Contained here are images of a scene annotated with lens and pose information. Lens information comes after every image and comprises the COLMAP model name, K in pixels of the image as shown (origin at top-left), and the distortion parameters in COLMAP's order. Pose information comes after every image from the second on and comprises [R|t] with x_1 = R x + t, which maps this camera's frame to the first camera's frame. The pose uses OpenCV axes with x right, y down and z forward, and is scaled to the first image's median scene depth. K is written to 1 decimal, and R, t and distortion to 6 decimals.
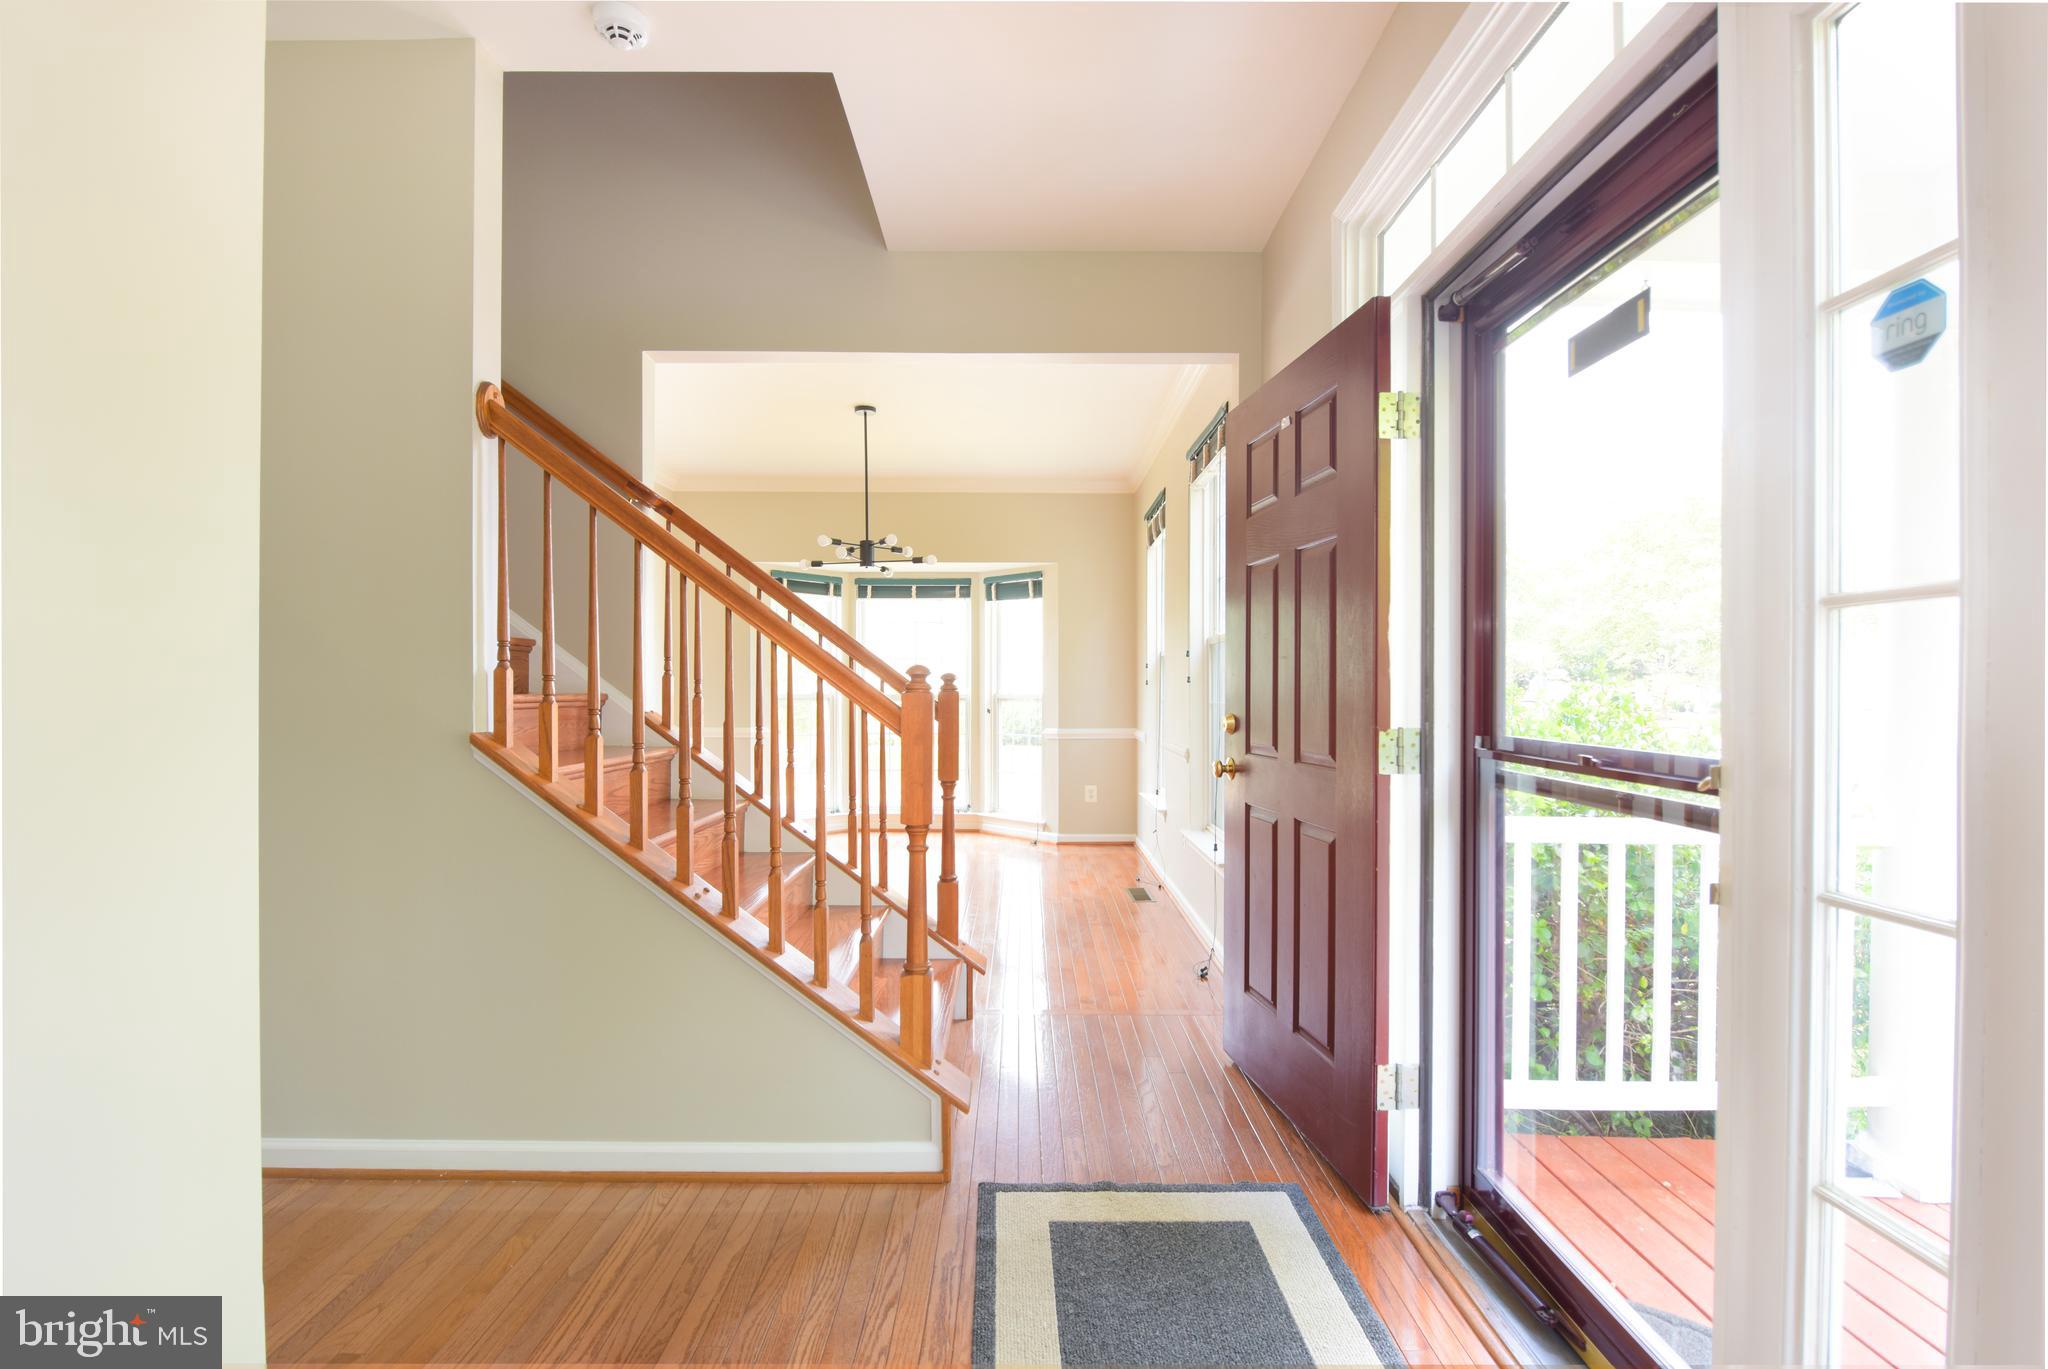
lens RADIAL K [[895.4, 0, 1024.0], [0, 895.4, 684.5], [0, 0, 1]] dist [-0.011923, -0.000197]
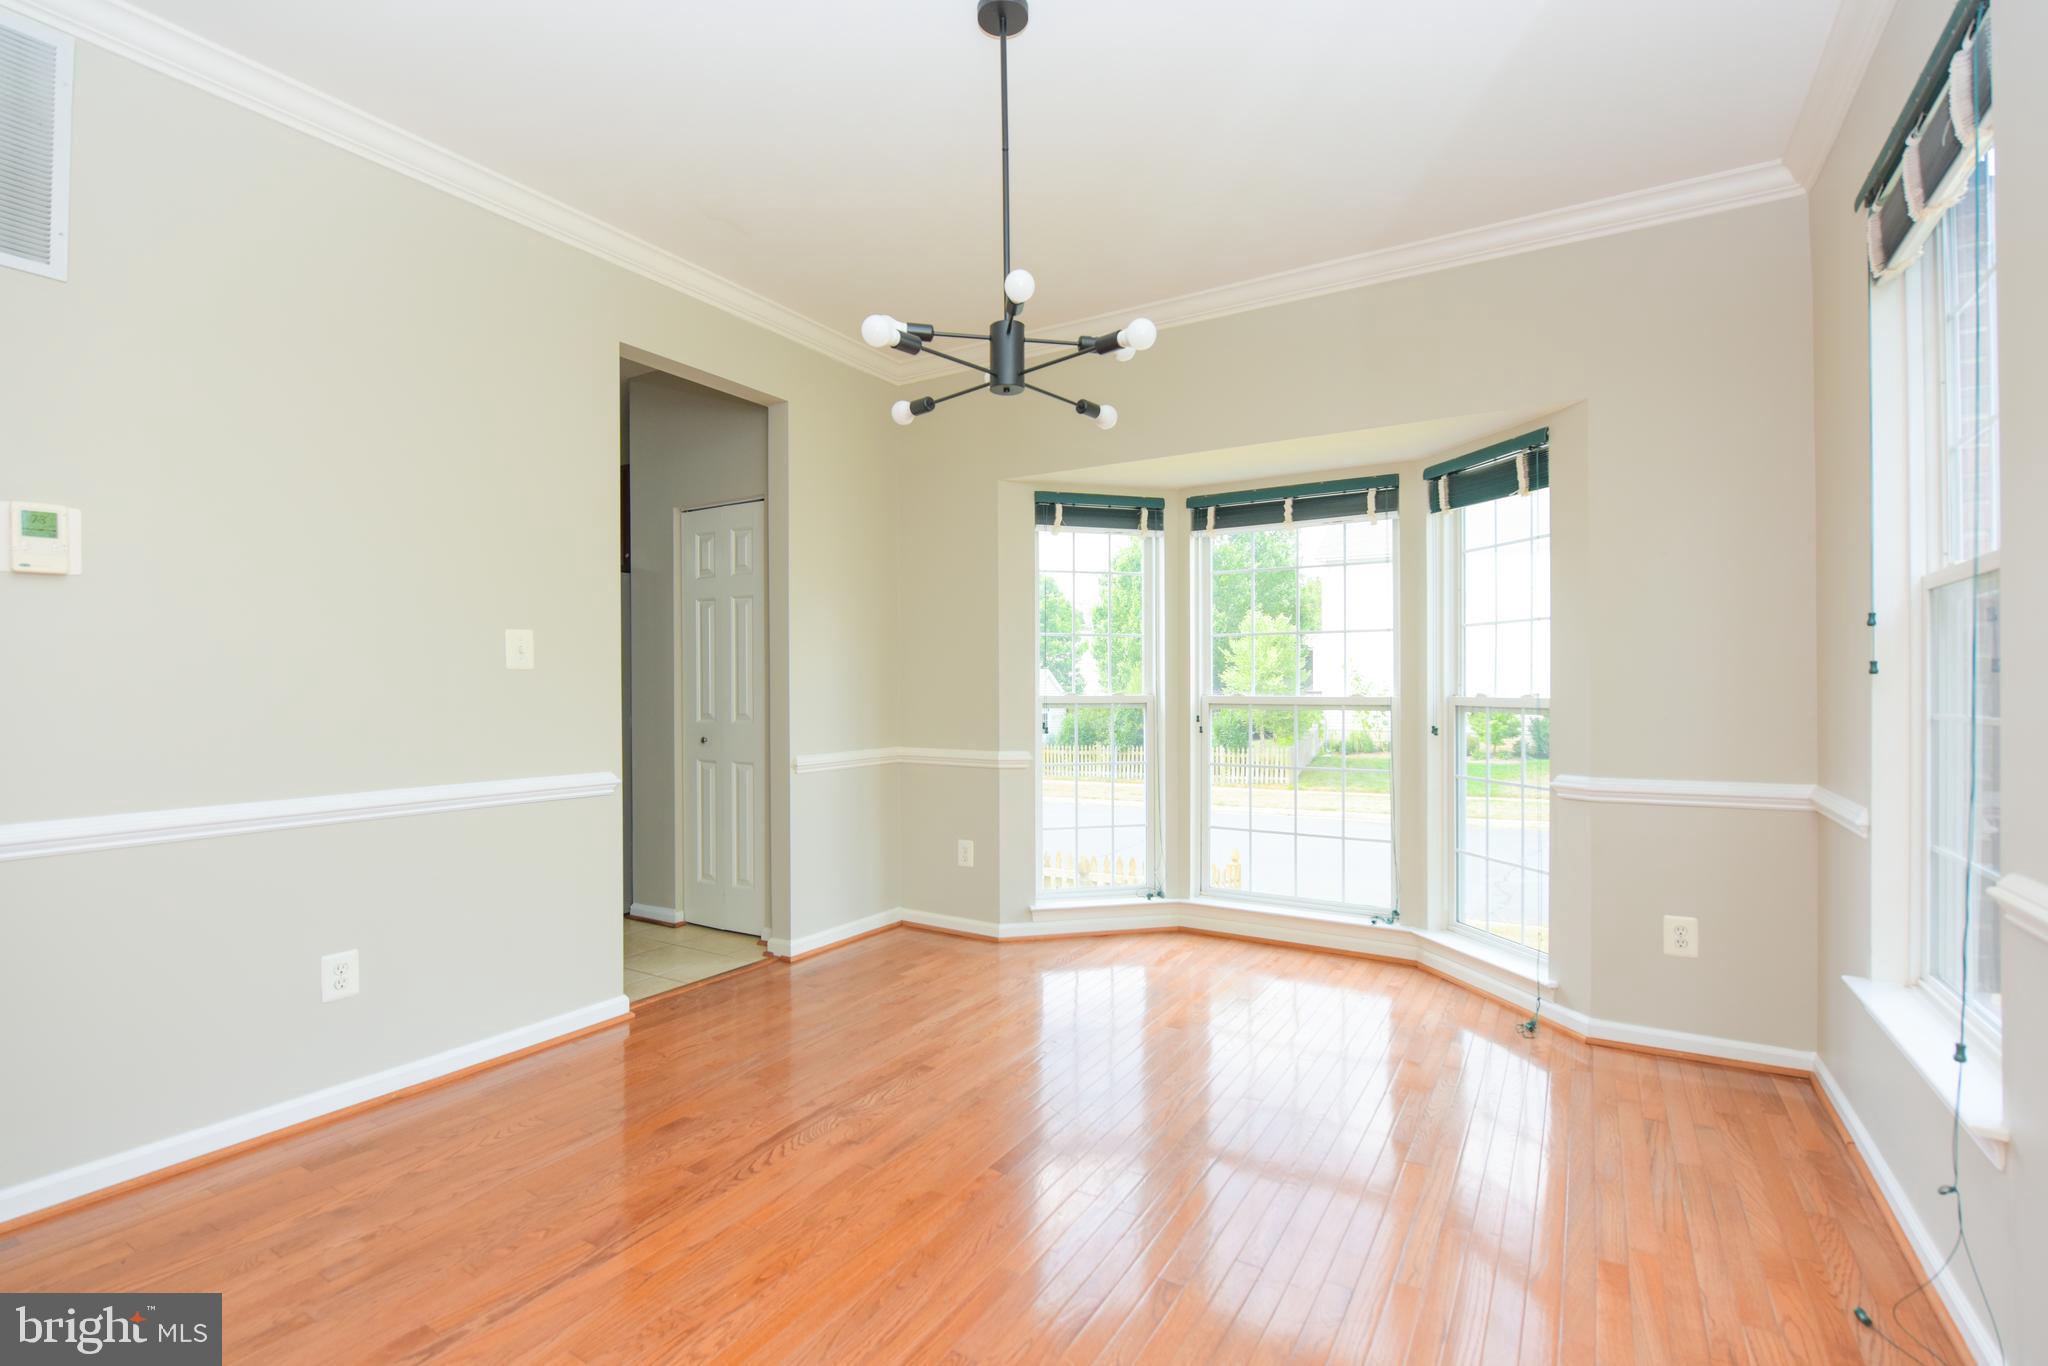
lens RADIAL K [[905.7, 0, 1068.7], [0, 905.7, 683.7], [0, 0, 1]] dist [-0.014393, -0.000292]
pose [[0.871484, -0.009151, -0.490338, 0.031279], [0.010893, 0.999940, 0.000698, 0.000190], [0.490303, -0.005950, 0.871532, 0.475467]]
